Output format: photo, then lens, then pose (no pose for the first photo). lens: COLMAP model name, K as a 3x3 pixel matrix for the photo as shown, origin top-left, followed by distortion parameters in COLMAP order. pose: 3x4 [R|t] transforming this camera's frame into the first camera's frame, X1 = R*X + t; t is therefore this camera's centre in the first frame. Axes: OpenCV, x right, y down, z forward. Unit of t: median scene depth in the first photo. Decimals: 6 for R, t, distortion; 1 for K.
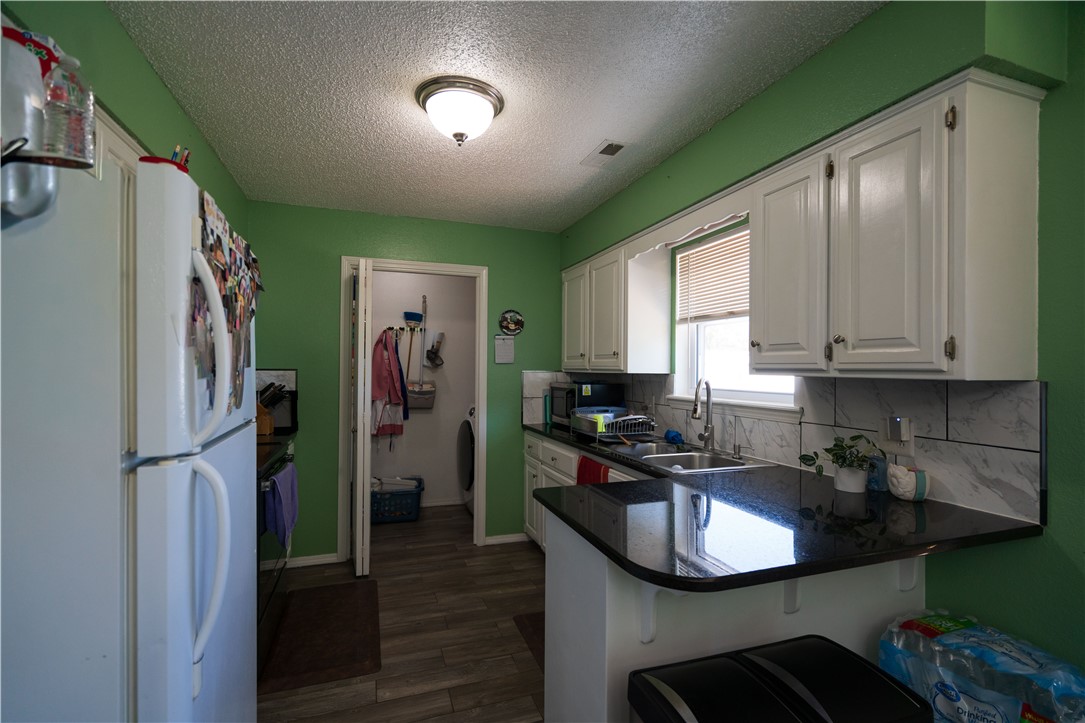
lens RADIAL K [[493.6, 0, 532.4], [0, 493.6, 367.9], [0, 0, 1]] dist [-0.009594, 0.004136]
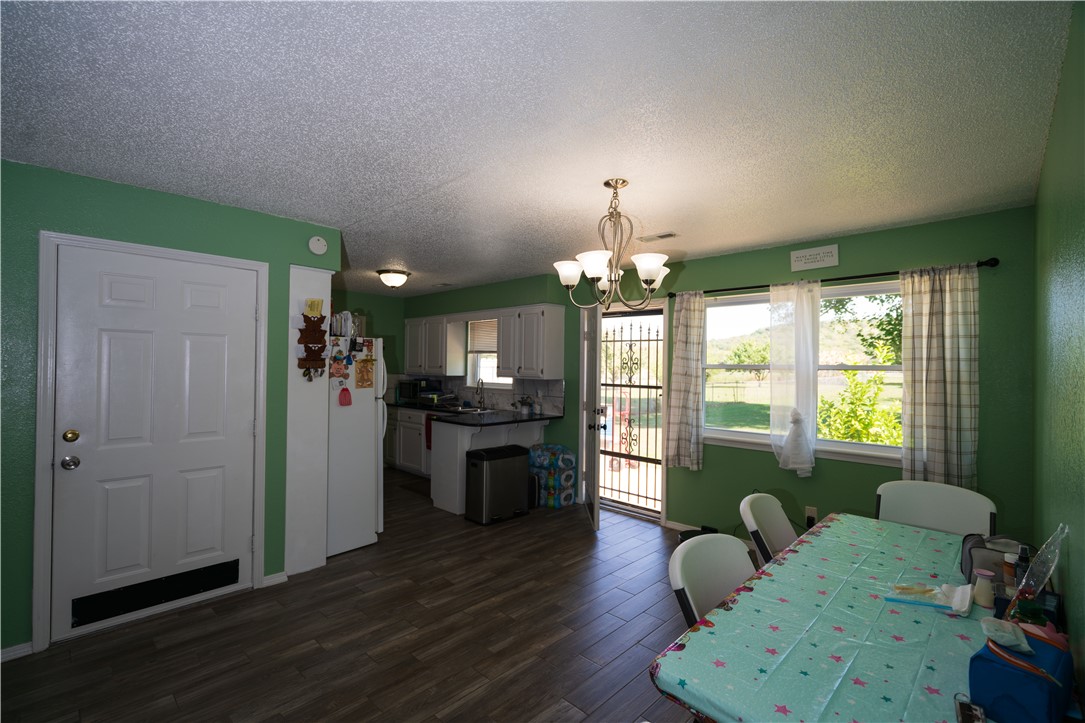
lens RADIAL K [[493.6, 0, 544.9], [0, 493.6, 359.8], [0, 0, 1]] dist [-0.009594, 0.004136]
pose [[0.885995, 0.006569, 0.463649, -0.346410], [-0.004917, 0.999977, -0.004772, -0.040858], [-0.463669, 0.001948, 0.886006, -0.905829]]
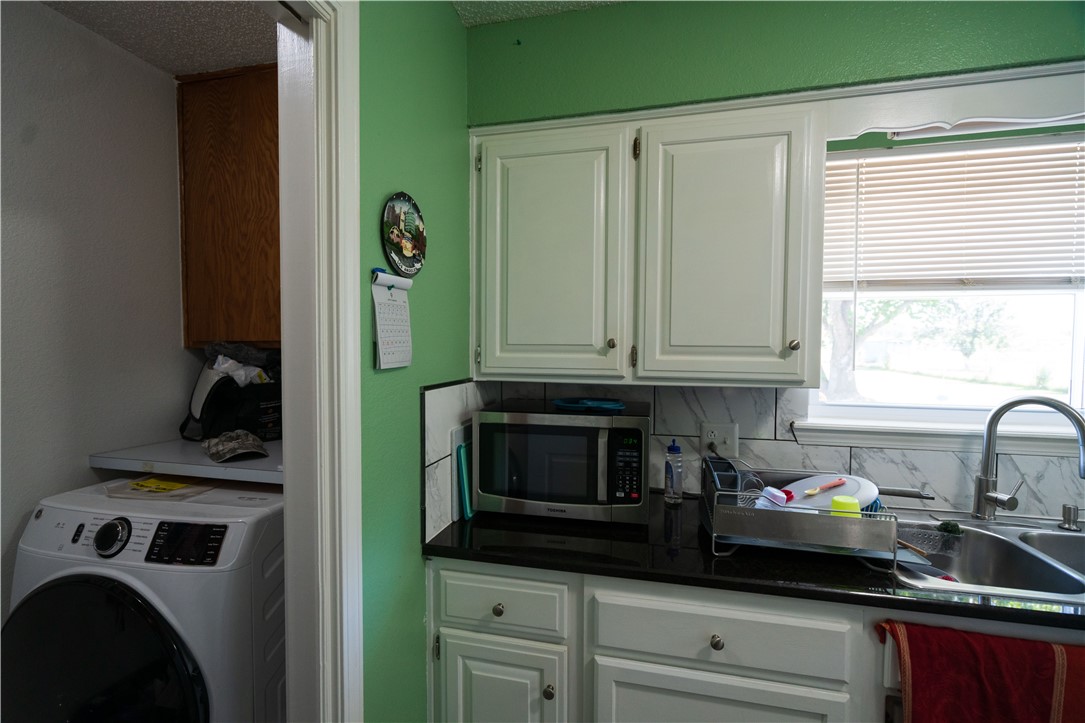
lens RADIAL K [[493.6, 0, 539.7], [0, 493.6, 362.4], [0, 0, 1]] dist [-0.009594, 0.004136]
pose [[0.534299, -0.036479, 0.844508, -0.271920], [-0.001911, 0.999014, 0.044362, -0.027365], [-0.845294, -0.025317, 0.533702, 0.799002]]
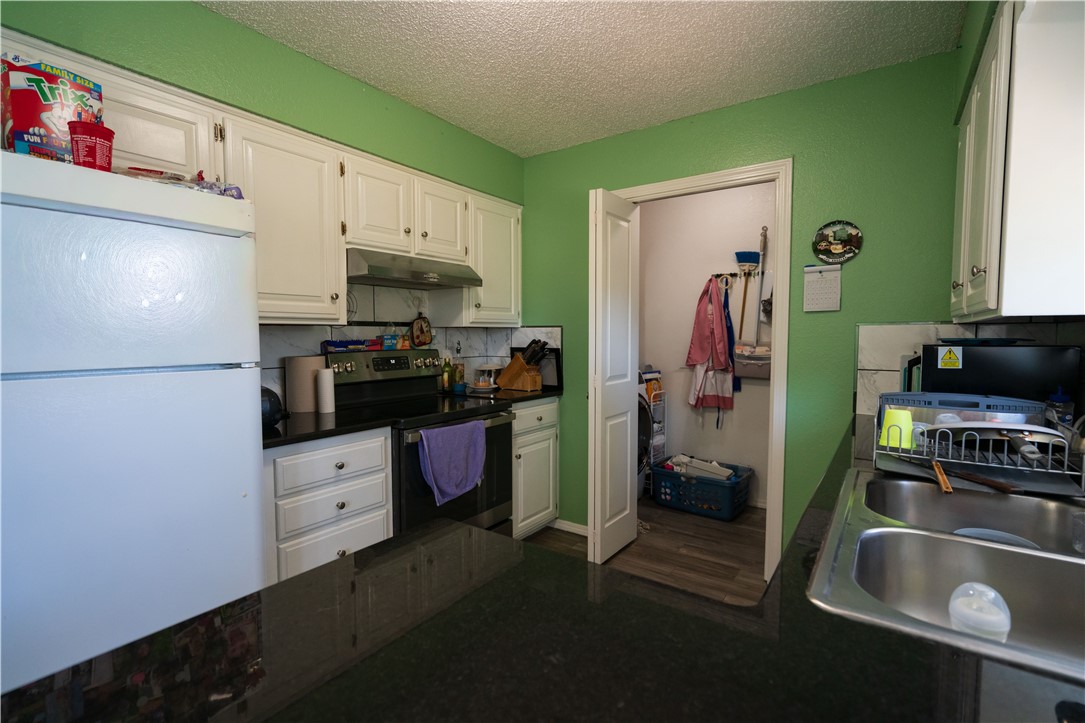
lens RADIAL K [[493.6, 0, 532.9], [0, 493.6, 364.5], [0, 0, 1]] dist [-0.009594, 0.004136]
pose [[0.584439, 0.042946, -0.810300, 0.241684], [0.006370, 0.998325, 0.057505, 0.020071], [0.811413, -0.038770, 0.583186, 0.367488]]
